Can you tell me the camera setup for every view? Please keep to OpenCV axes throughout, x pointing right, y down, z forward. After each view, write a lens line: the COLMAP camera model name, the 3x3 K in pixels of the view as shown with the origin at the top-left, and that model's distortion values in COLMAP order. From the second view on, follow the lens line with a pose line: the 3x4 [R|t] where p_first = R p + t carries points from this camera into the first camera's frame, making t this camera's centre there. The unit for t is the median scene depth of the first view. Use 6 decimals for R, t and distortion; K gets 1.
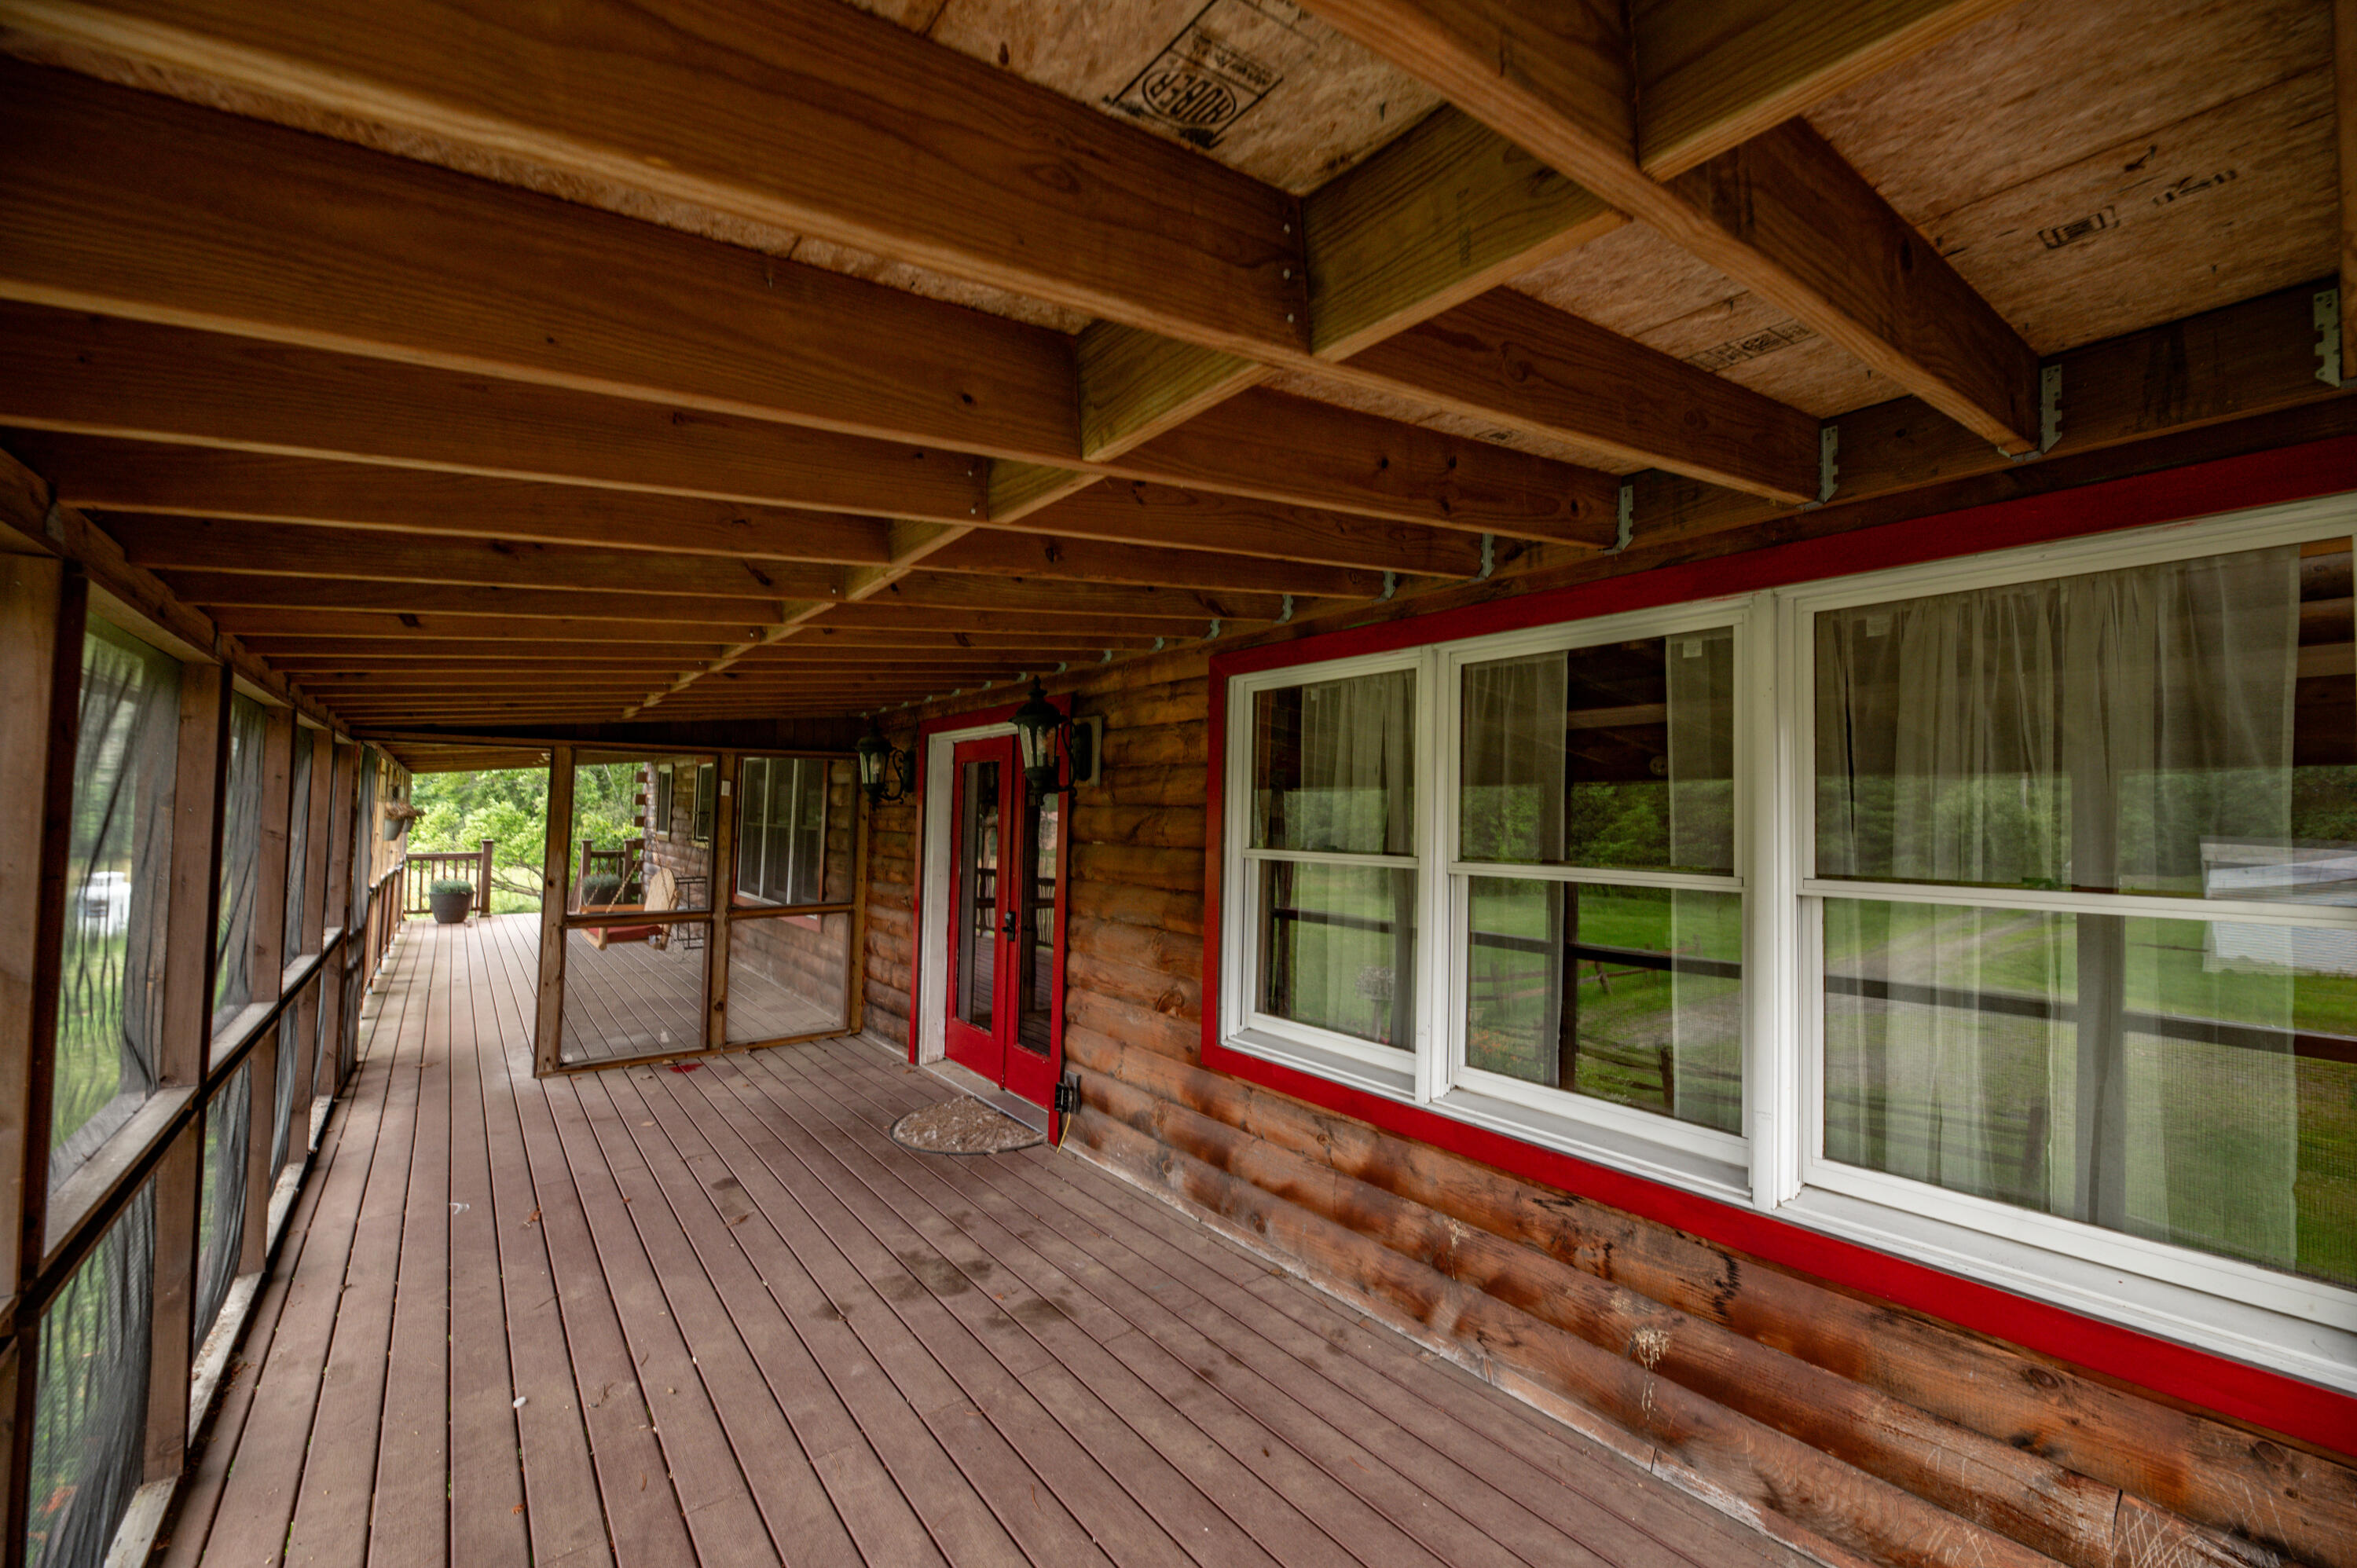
lens RADIAL K [[941.1, 0, 1179.0], [0, 941.1, 779.9], [0, 0, 1]] dist [-0.001132, -0.001975]
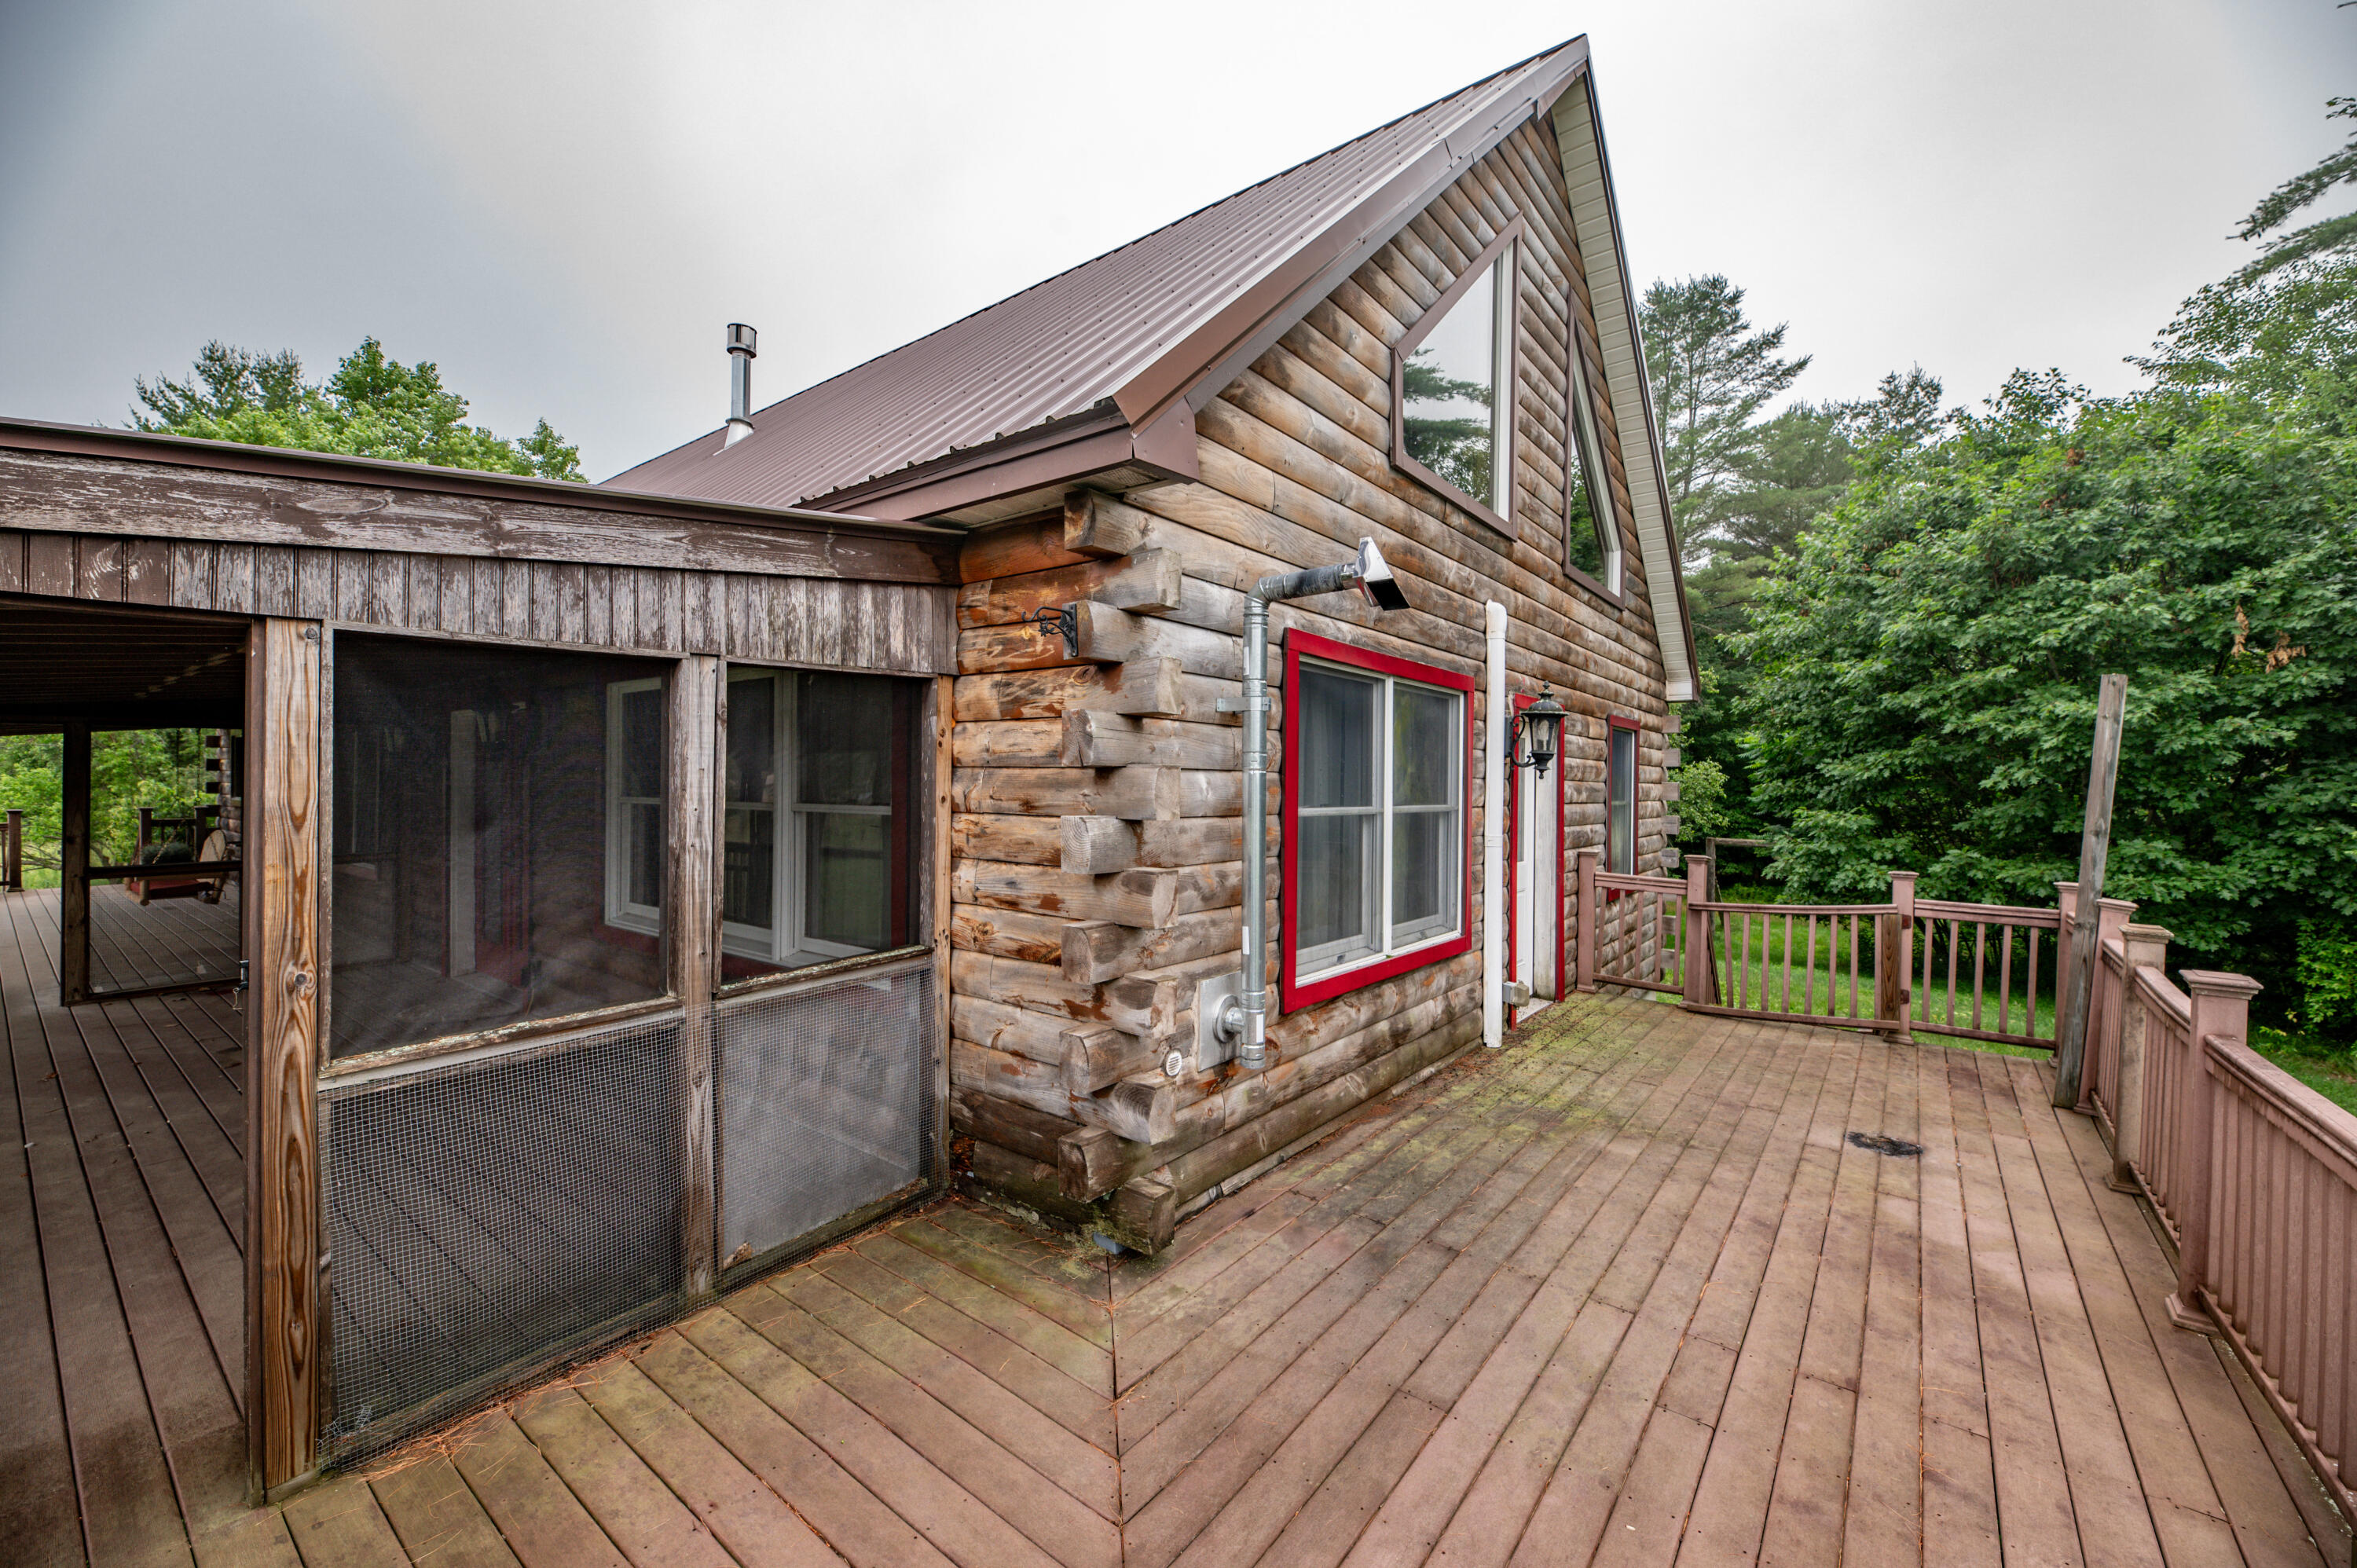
lens RADIAL K [[941.1, 0, 1183.0], [0, 941.1, 785.4], [0, 0, 1]] dist [-0.001132, -0.001975]
pose [[0.967111, -0.014159, 0.253961, 0.347044], [0.001254, 0.998703, 0.050901, -0.014171], [-0.254352, -0.048909, 0.965874, -0.434940]]
